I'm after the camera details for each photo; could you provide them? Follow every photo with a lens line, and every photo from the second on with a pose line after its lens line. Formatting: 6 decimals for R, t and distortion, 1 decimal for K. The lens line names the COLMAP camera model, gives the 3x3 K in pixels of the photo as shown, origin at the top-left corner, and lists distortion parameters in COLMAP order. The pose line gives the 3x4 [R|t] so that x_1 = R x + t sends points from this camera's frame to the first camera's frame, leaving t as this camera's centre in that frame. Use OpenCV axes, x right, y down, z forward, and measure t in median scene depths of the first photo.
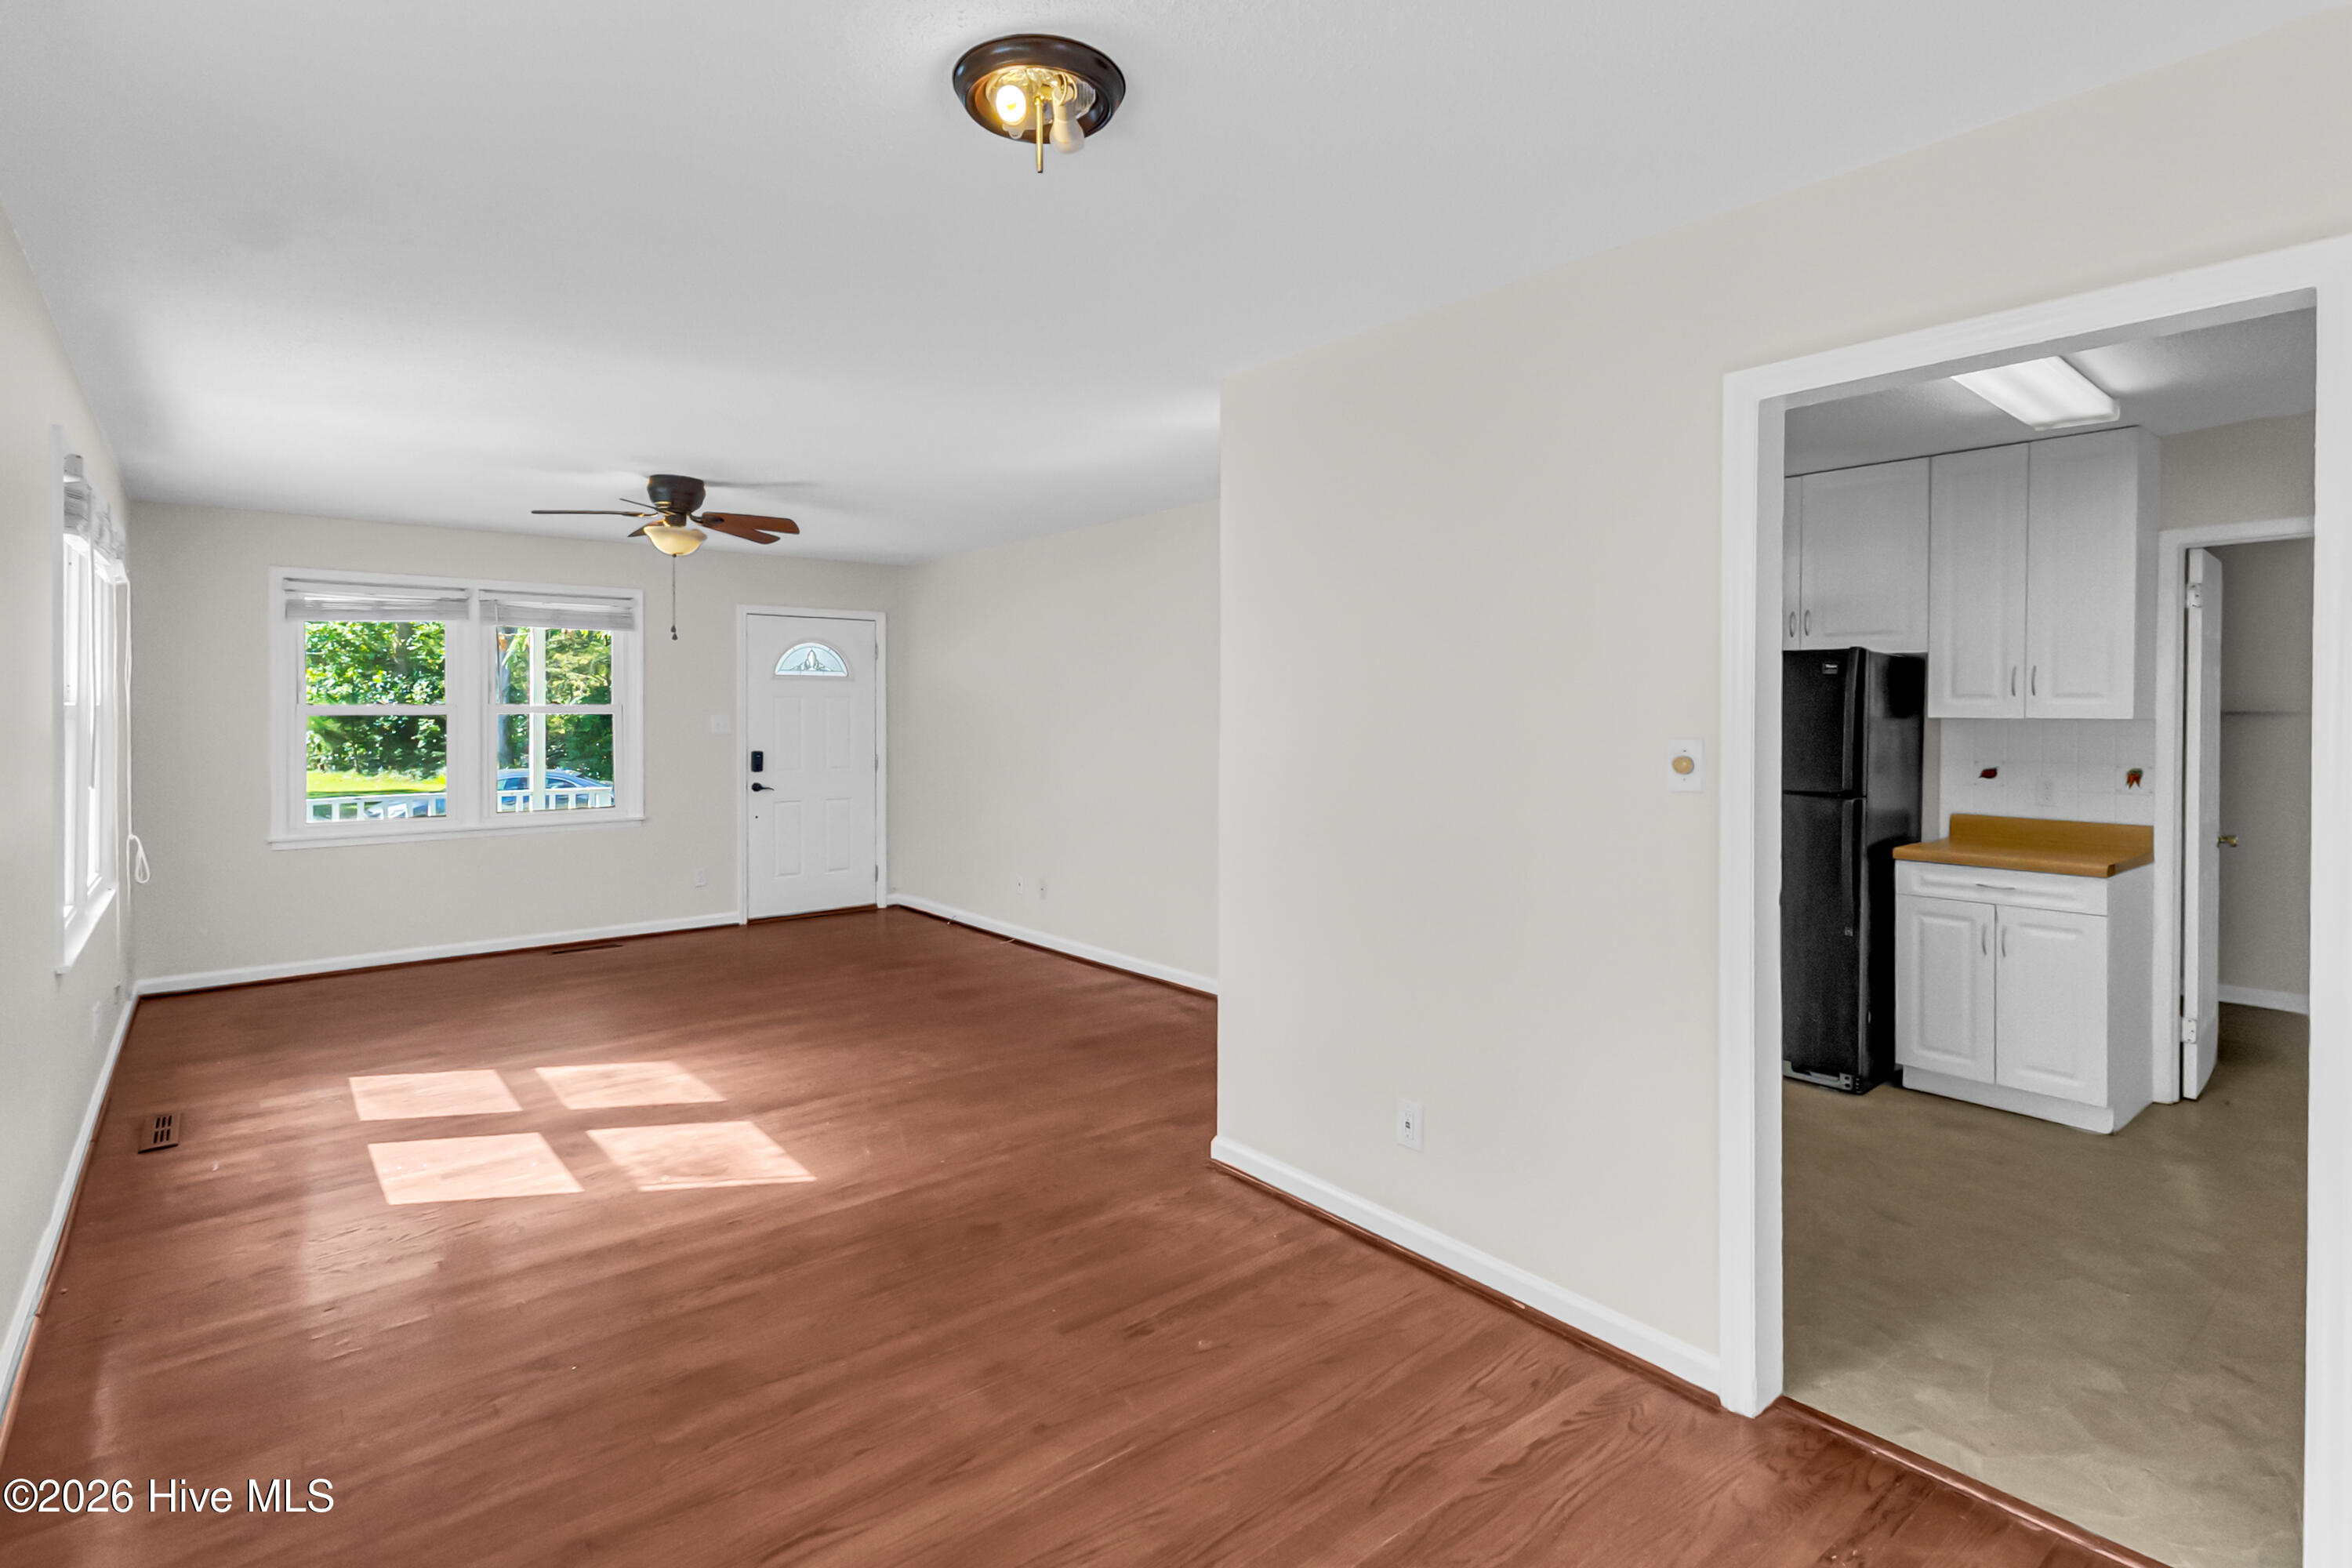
lens RADIAL K [[1124.1, 0, 1172.5], [0, 1124.1, 708.4], [0, 0, 1]] dist [0.012708, -0.000311]
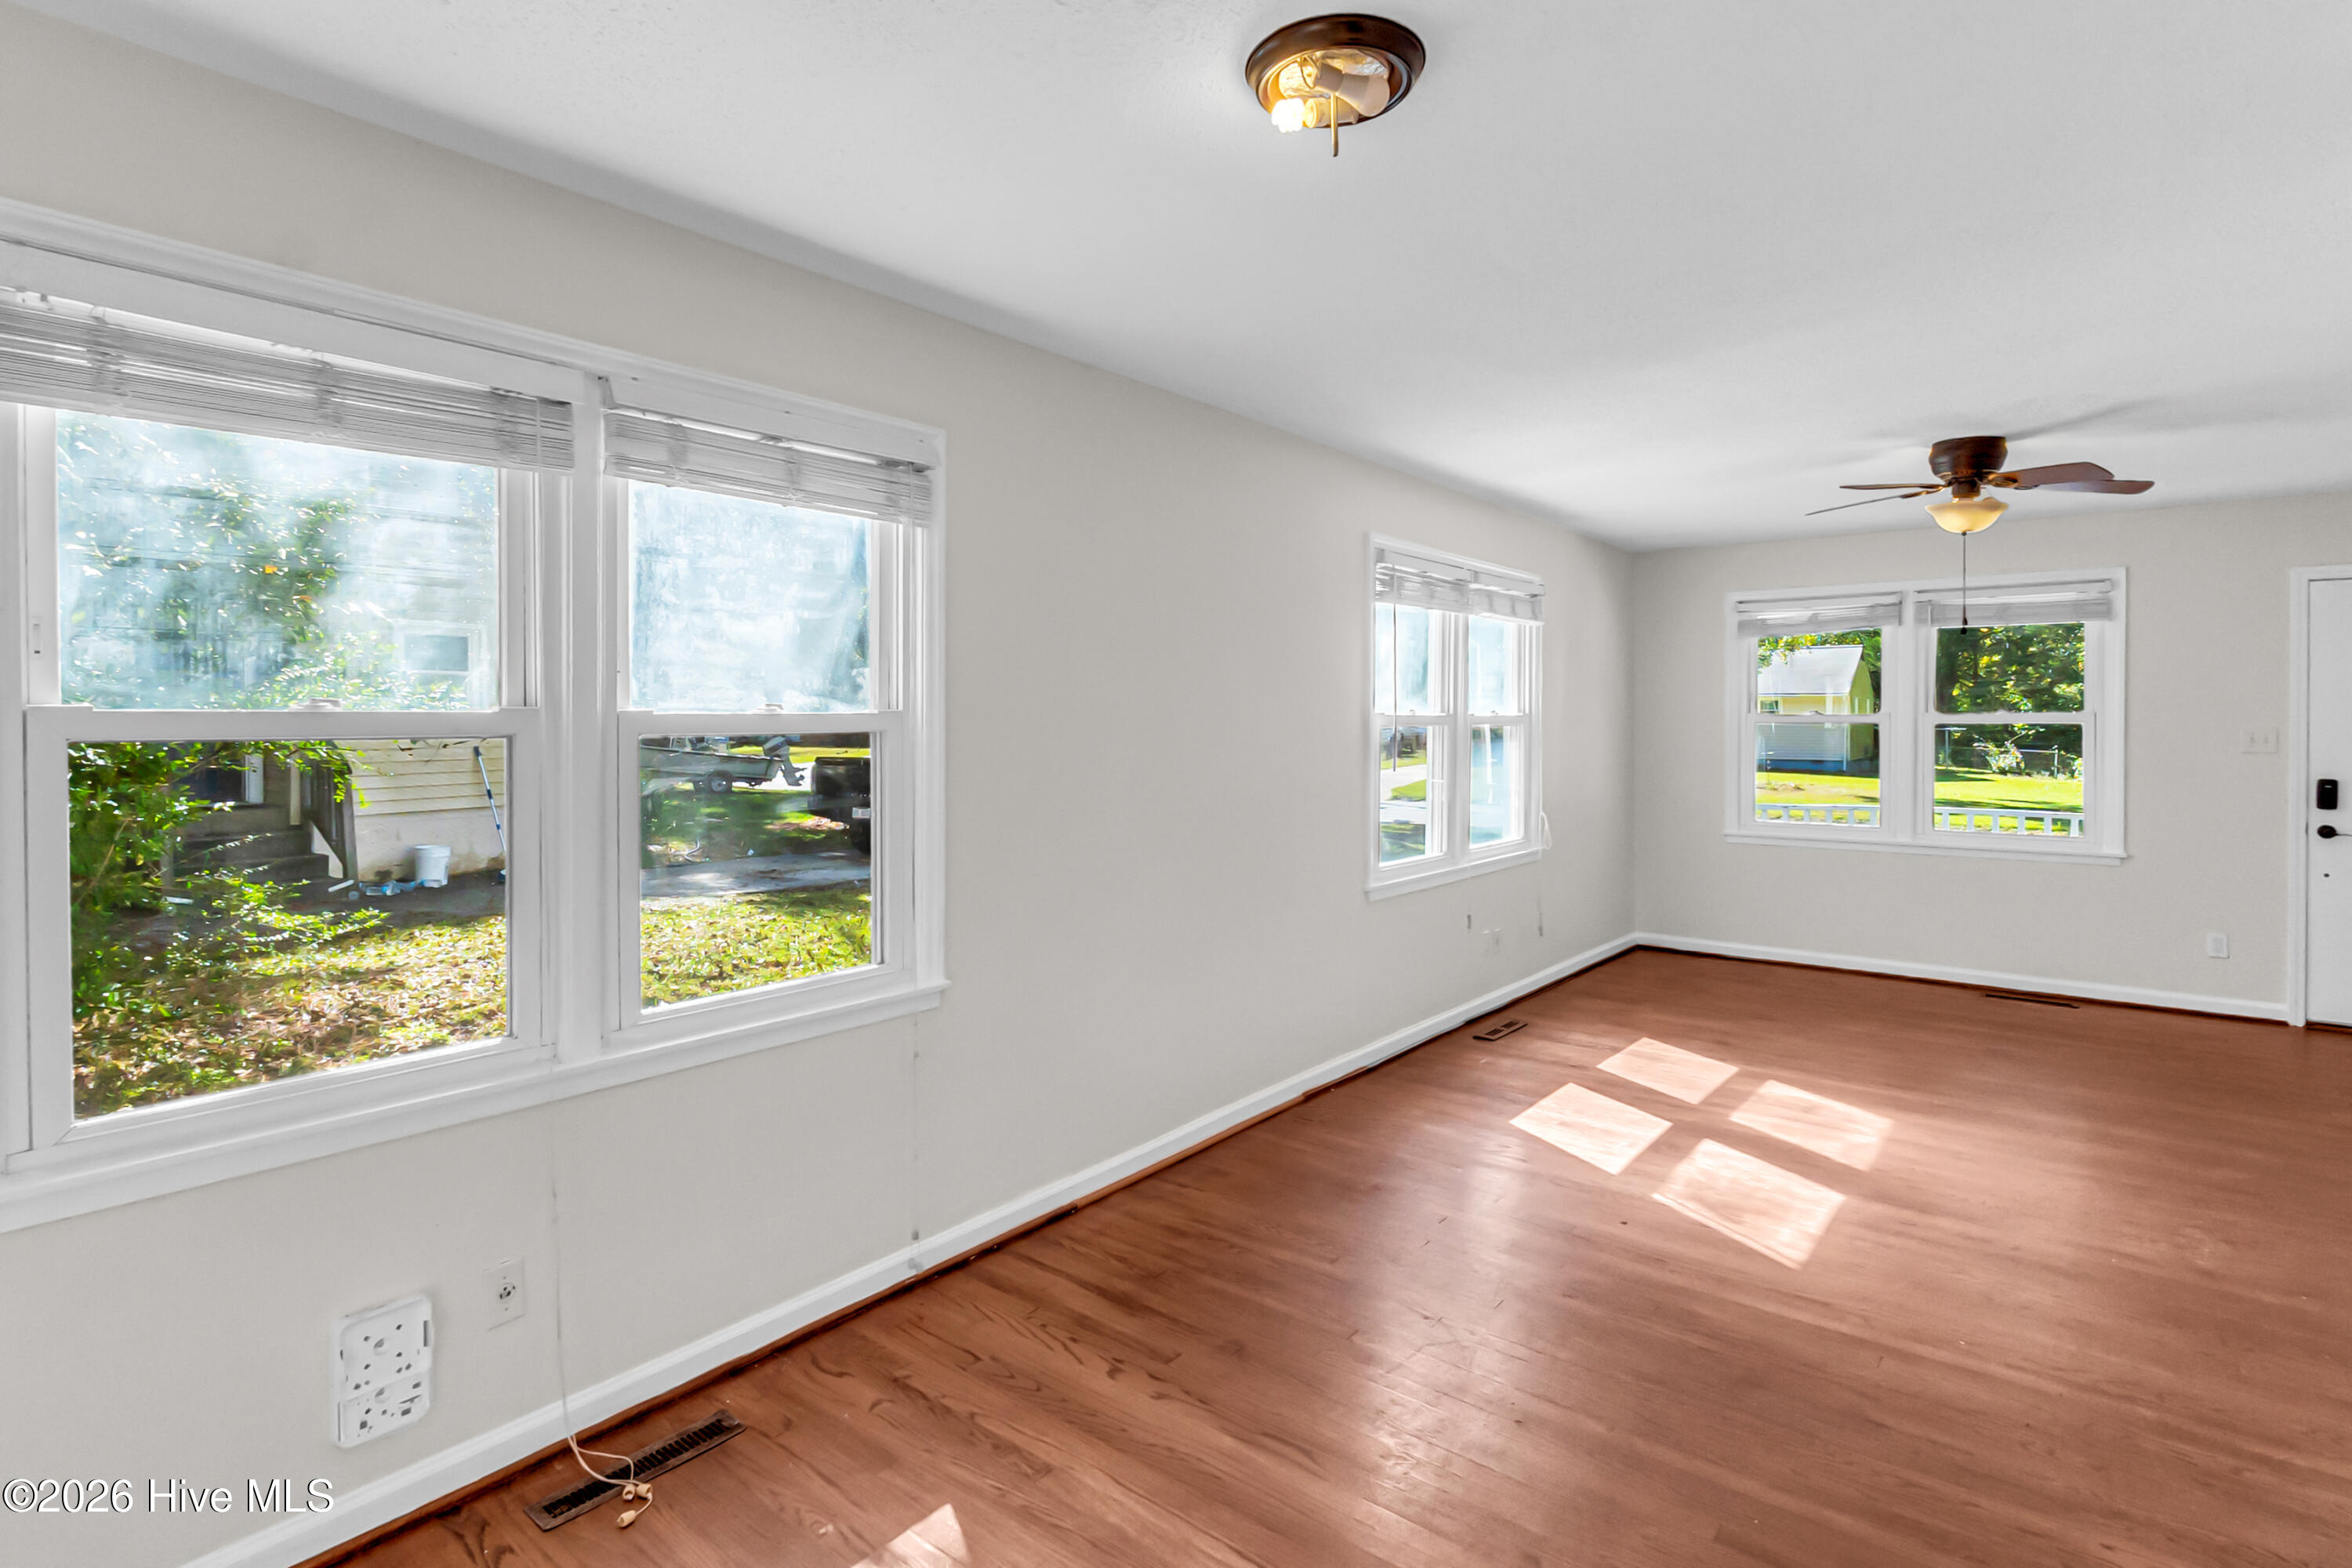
lens RADIAL K [[1199.9, 0, 1170.0], [0, 1199.9, 728.3], [0, 0, 1]] dist [0.018239, -0.007729]
pose [[0.203007, 0.008674, -0.979139, 0.433859], [0.000573, 0.999960, 0.008977, -0.000056], [0.979177, -0.002383, 0.202994, 0.331501]]
